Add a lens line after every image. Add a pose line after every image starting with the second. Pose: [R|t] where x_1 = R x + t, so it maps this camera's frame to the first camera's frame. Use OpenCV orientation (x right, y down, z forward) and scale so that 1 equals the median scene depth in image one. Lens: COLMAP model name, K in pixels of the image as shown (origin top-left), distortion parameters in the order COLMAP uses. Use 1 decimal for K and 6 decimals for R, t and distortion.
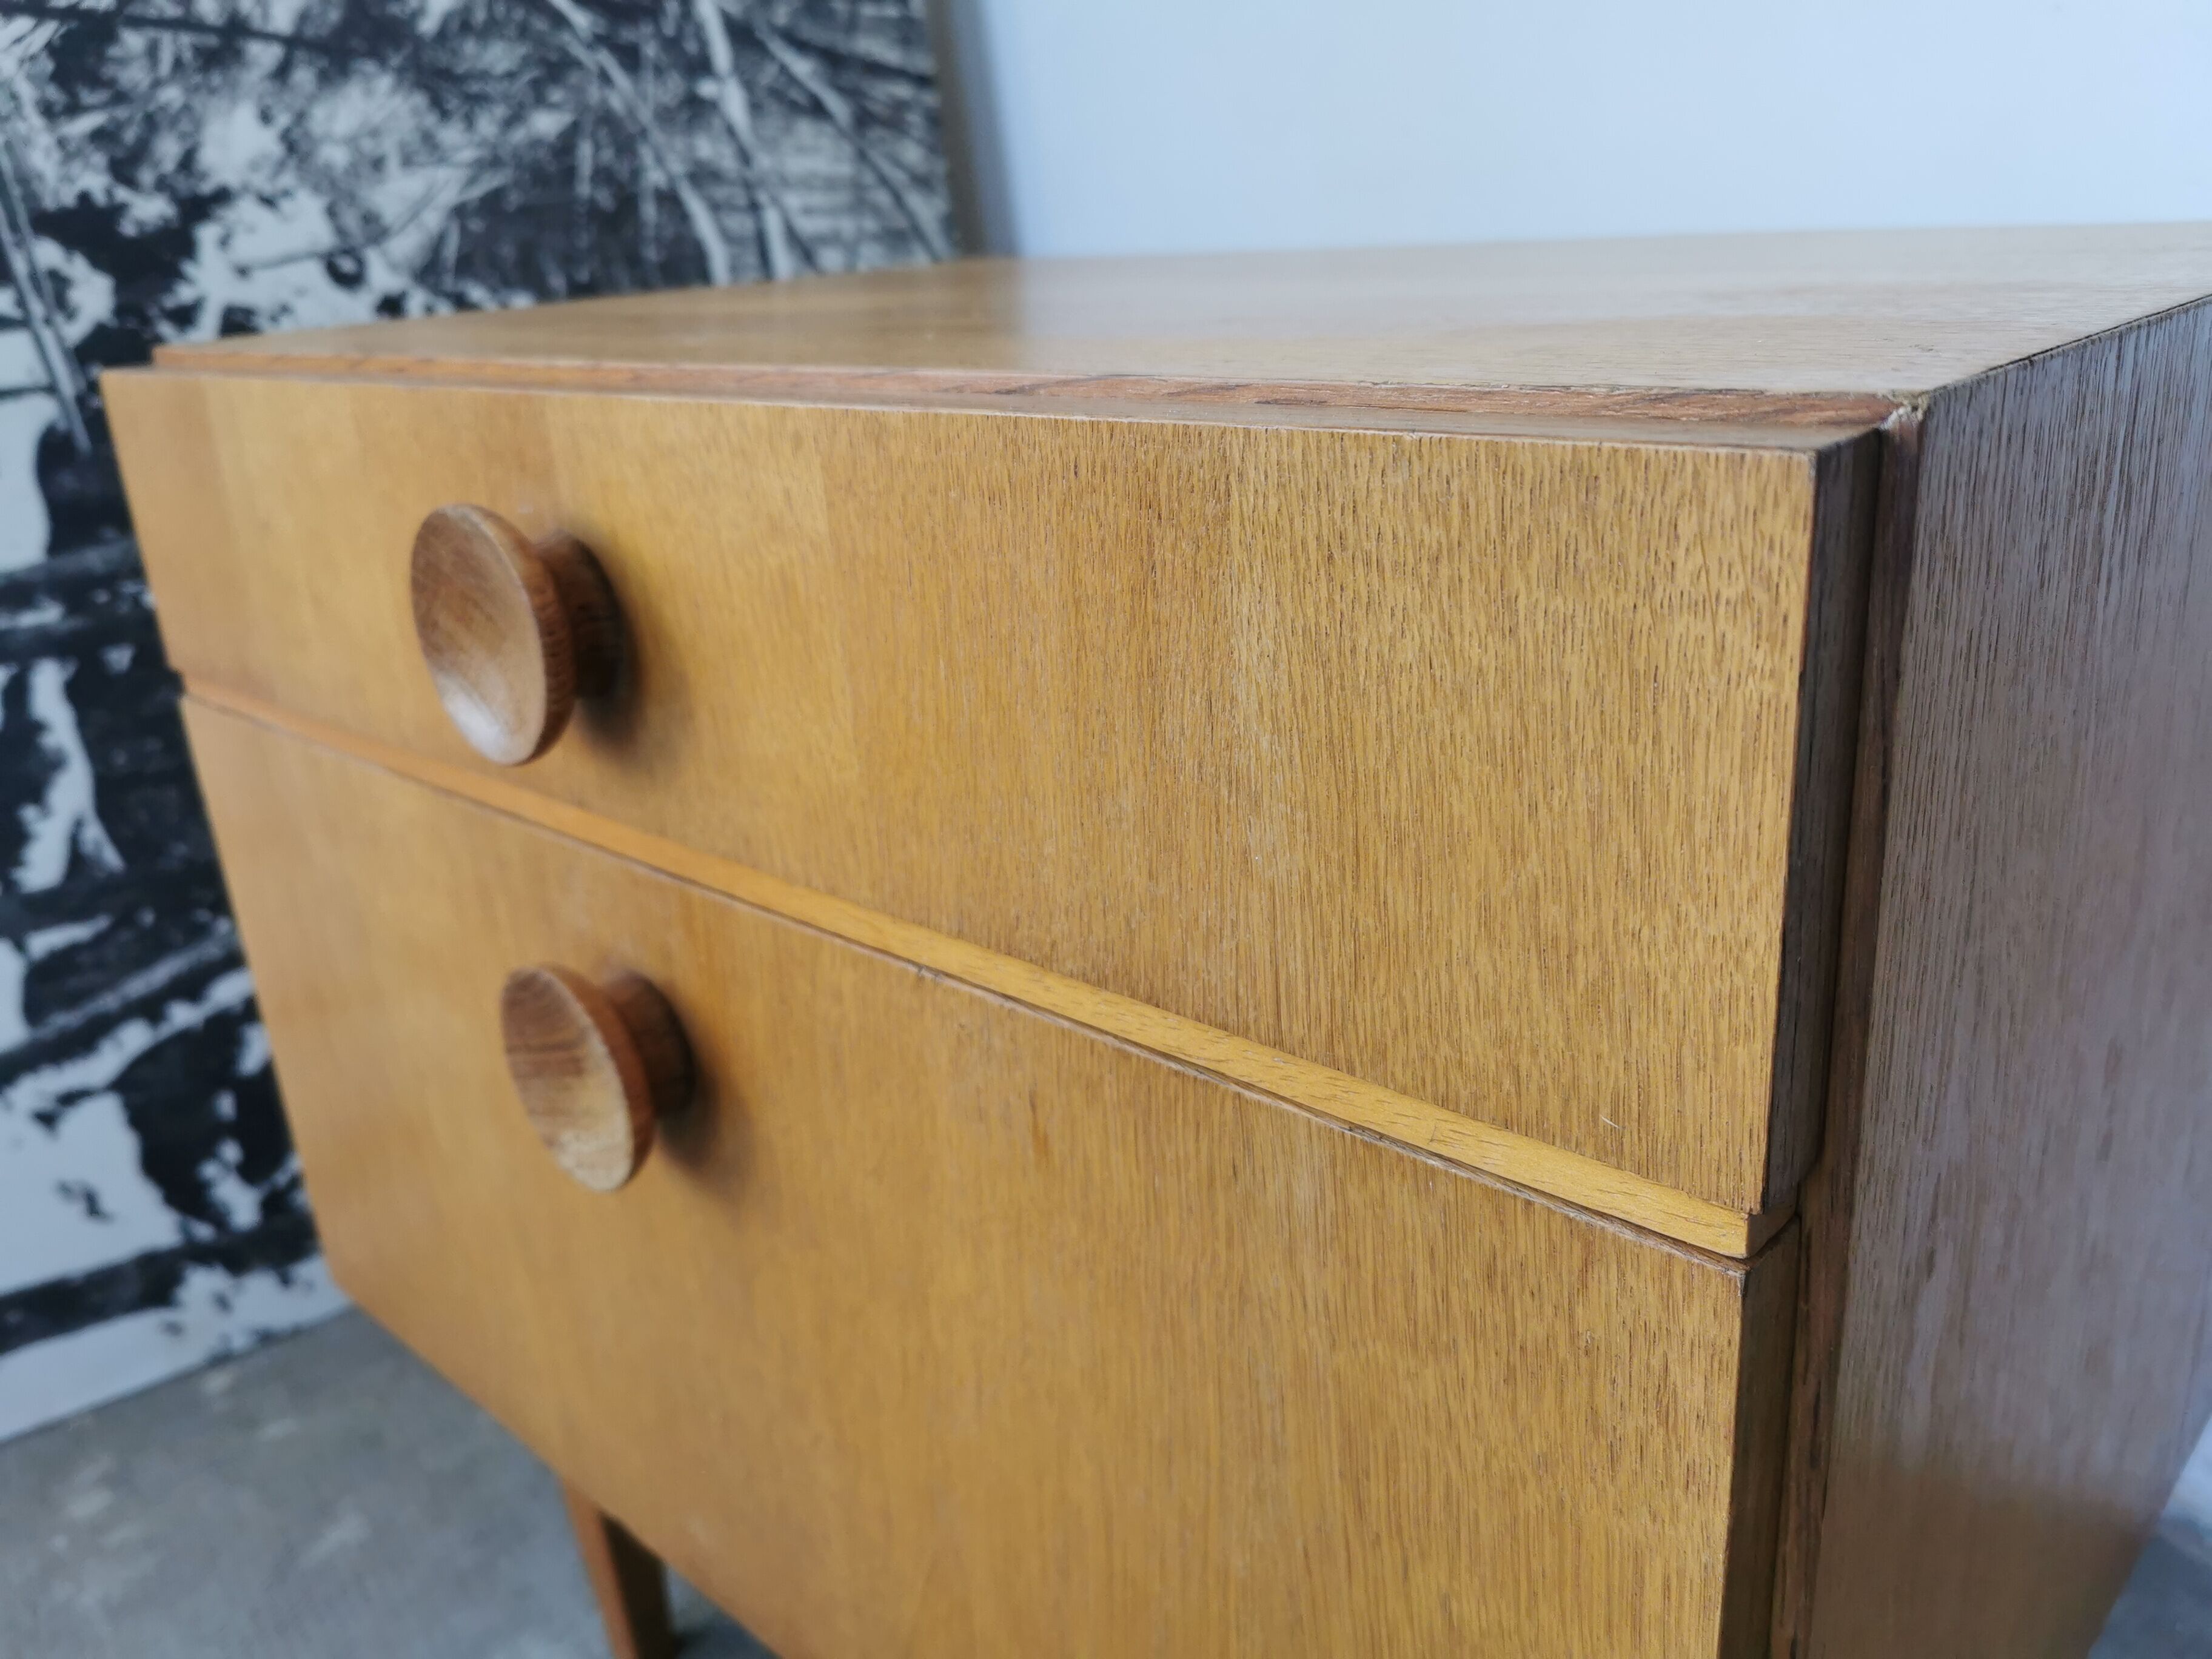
lens RADIAL K [[1719.4, 0, 1110.6], [0, 1719.4, 854.8], [0, 0, 1]] dist [0.041159, -0.080921]
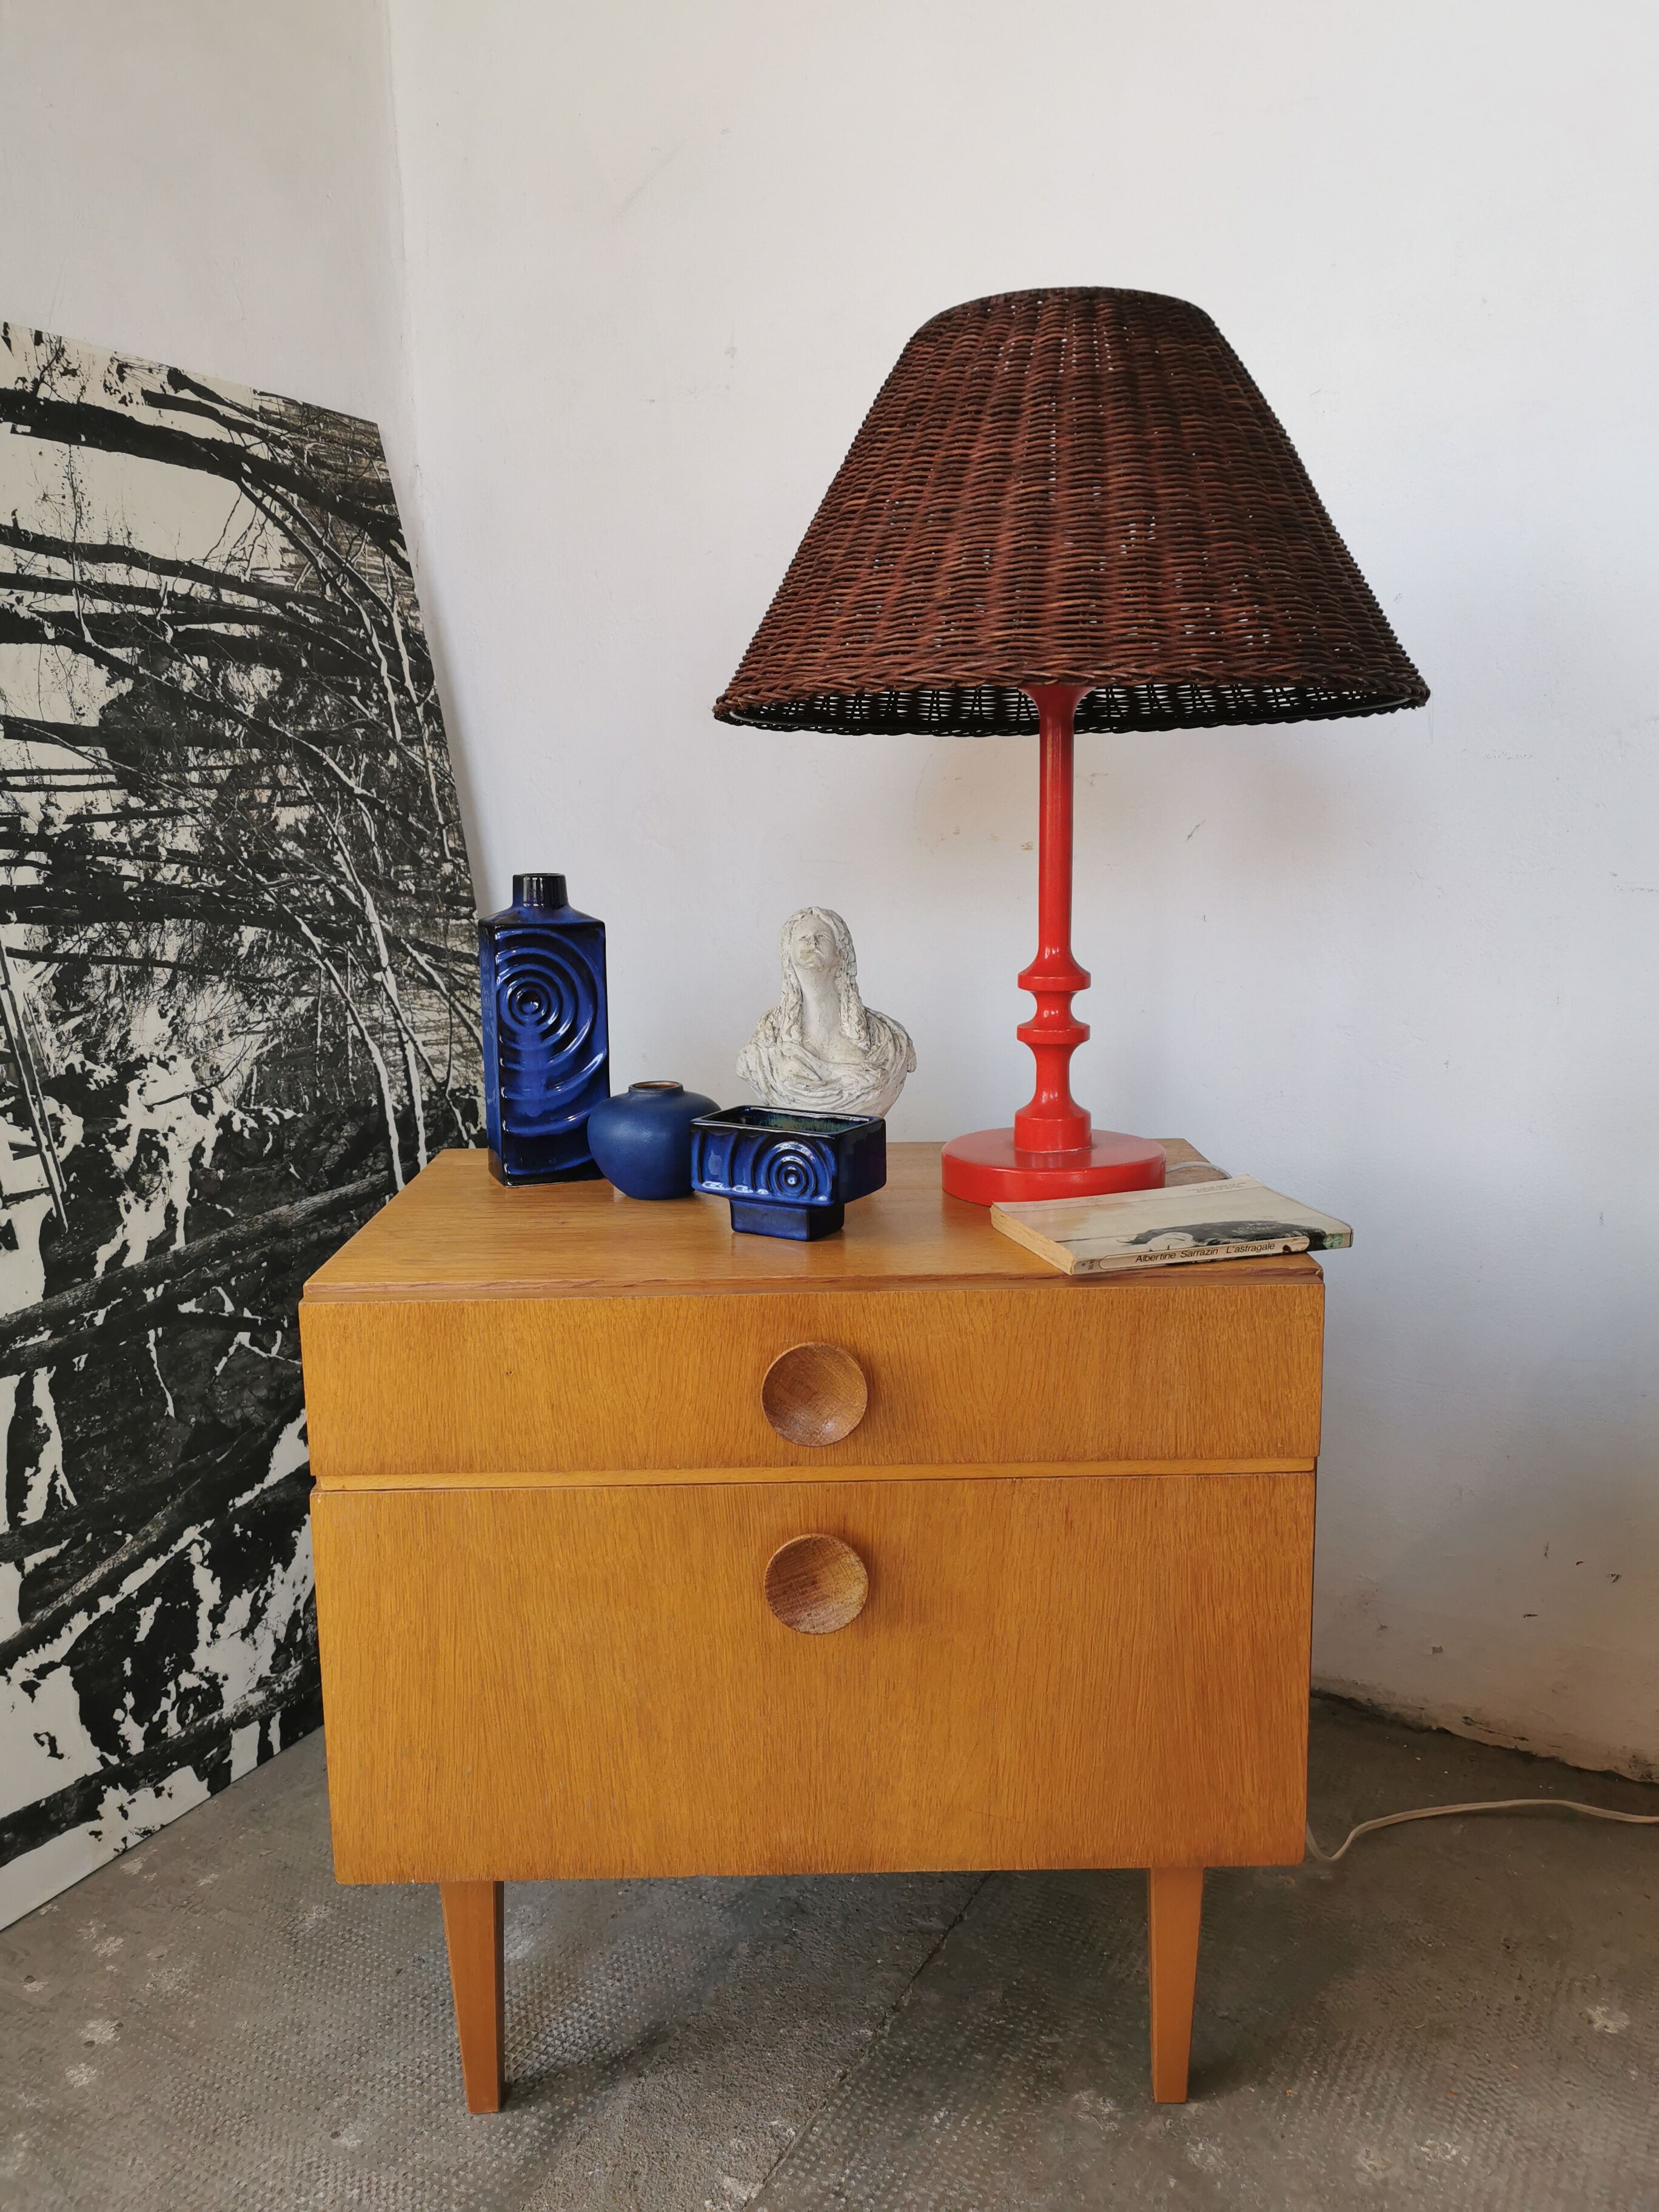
lens RADIAL K [[1719.4, 0, 846.3], [0, 1719.4, 1100.8], [0, 0, 1]] dist [0.041159, -0.080921]
pose [[0.903606, -0.024435, 0.427668, -1.474929], [0.114062, 0.976053, -0.185230, 0.046196], [-0.412900, 0.216156, 0.884754, -1.600025]]
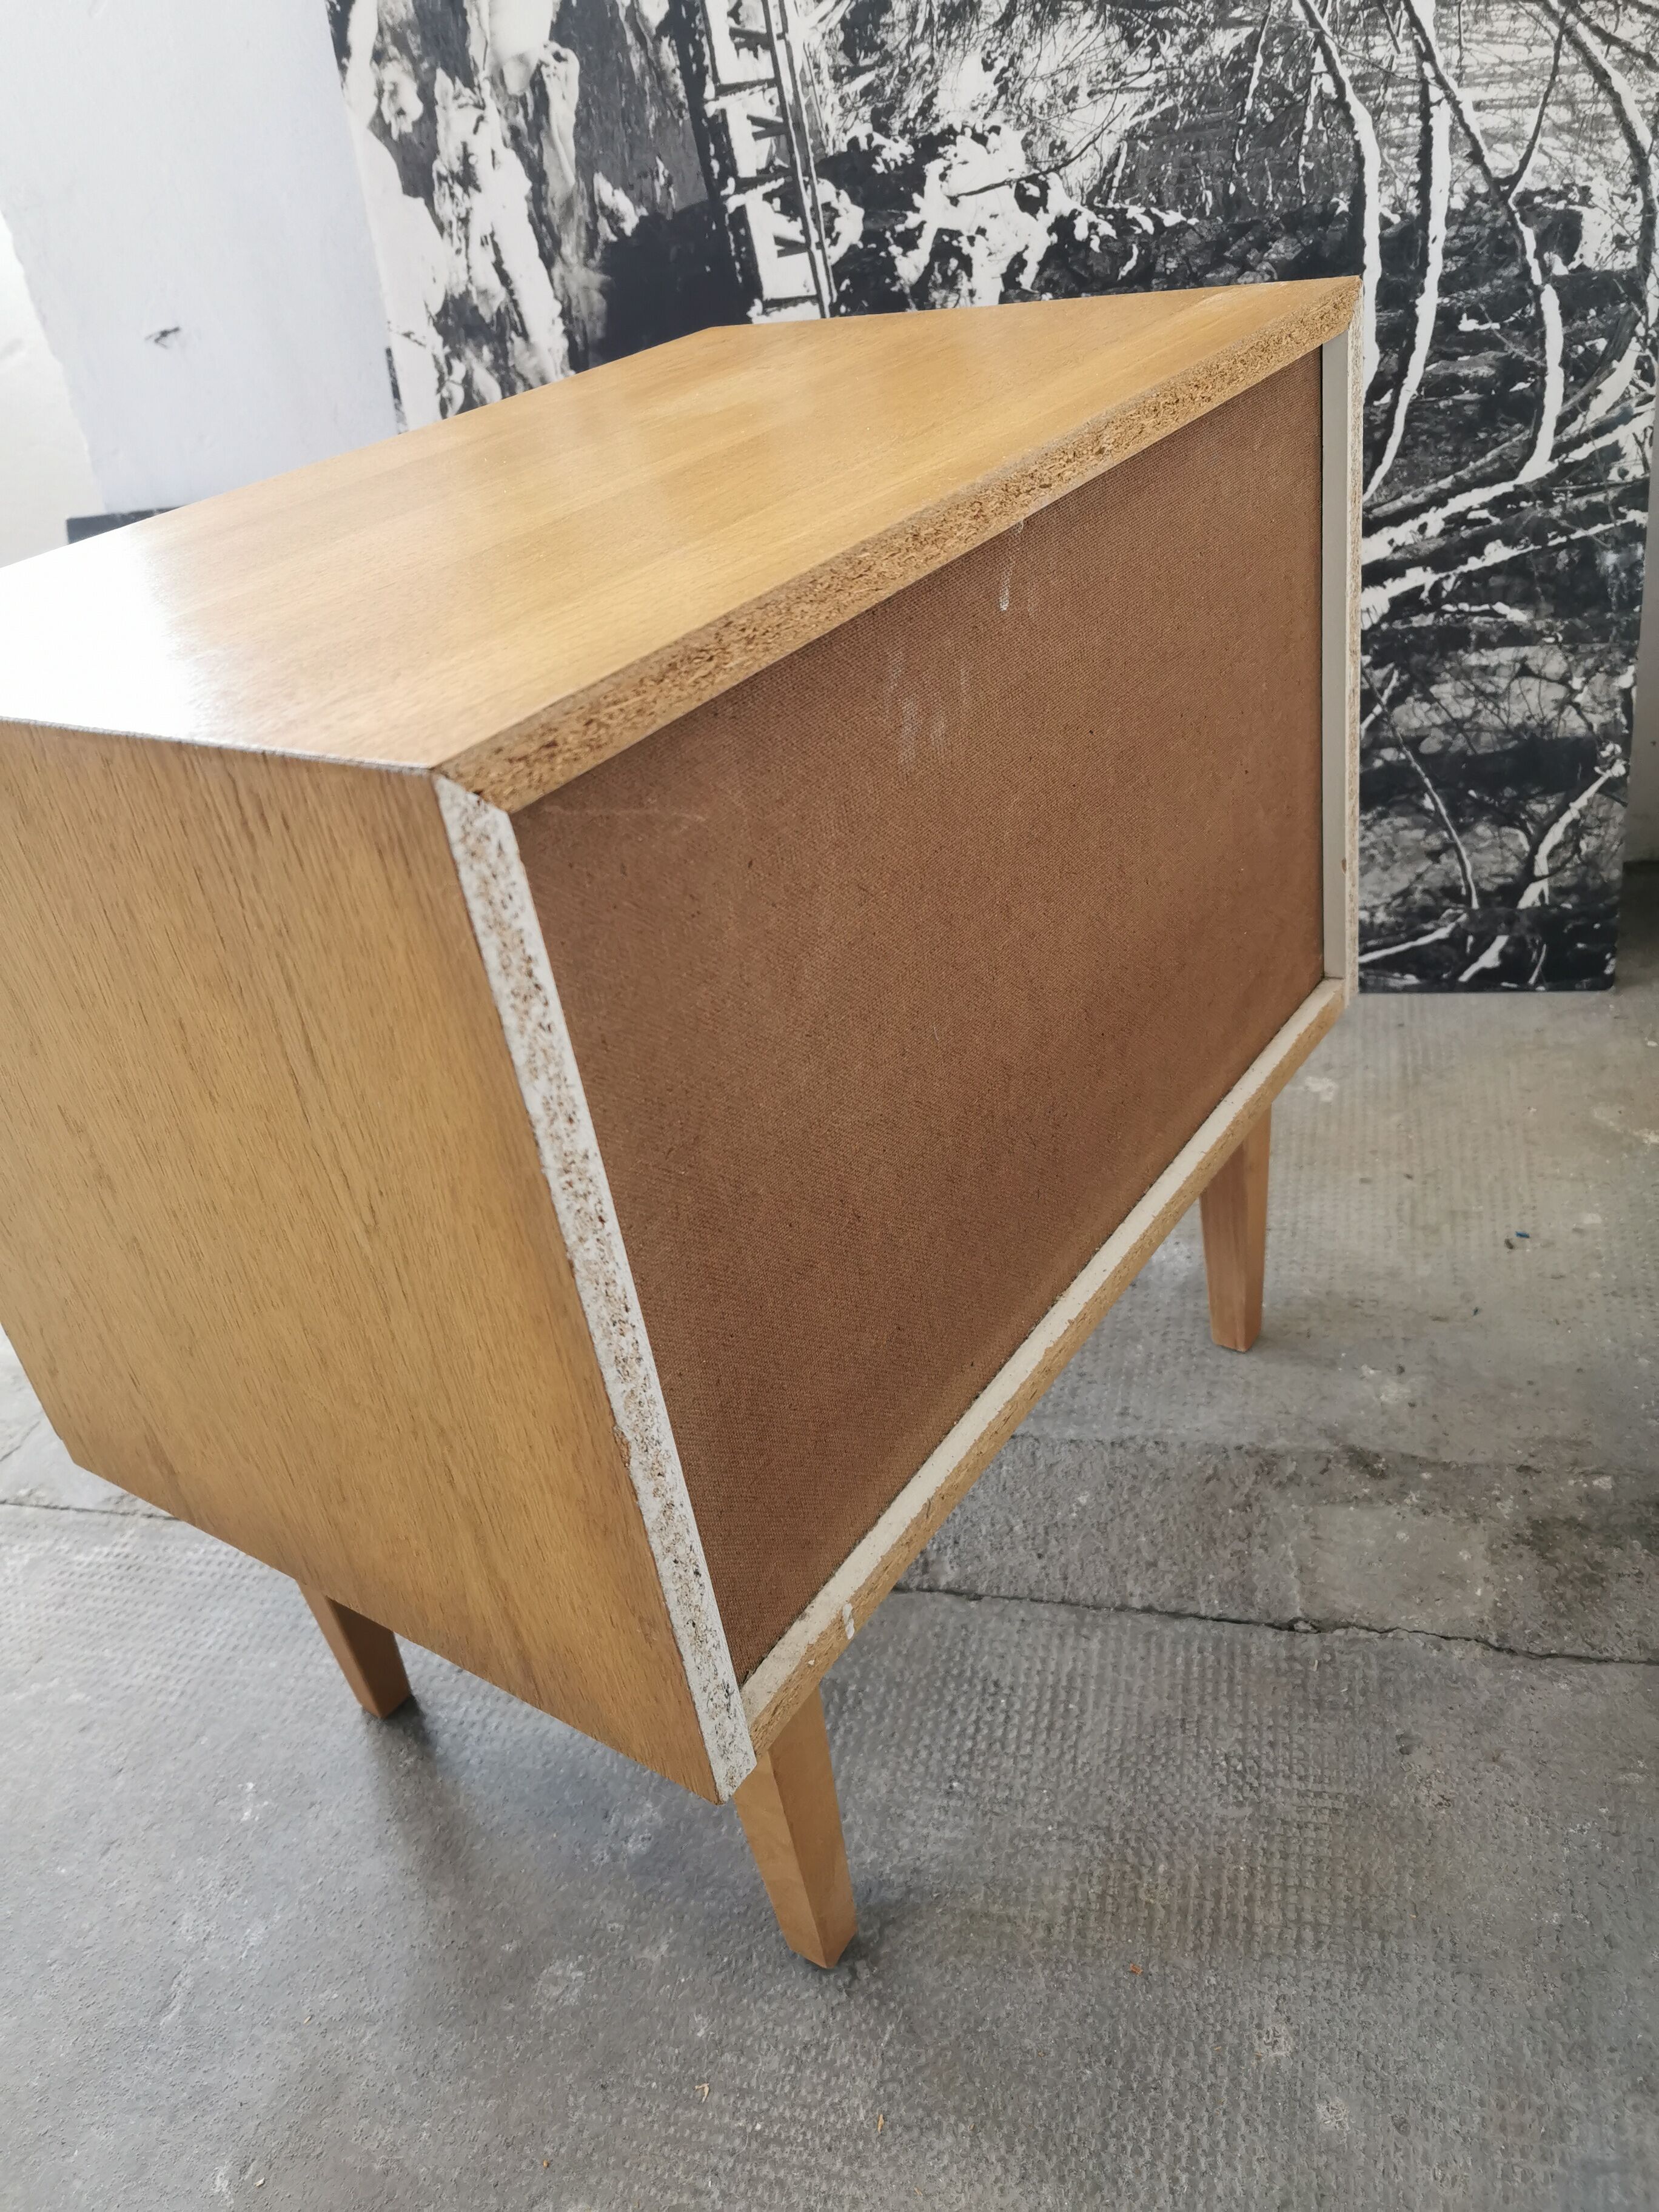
lens RADIAL K [[1719.4, 0, 817.9], [0, 1719.4, 1113.0], [0, 0, 1]] dist [0.041159, -0.080921]
pose [[0.620782, 0.384939, -0.682973, 1.380888], [-0.173411, 0.917000, 0.359222, -0.395077], [0.764564, -0.104564, 0.636009, 0.105609]]
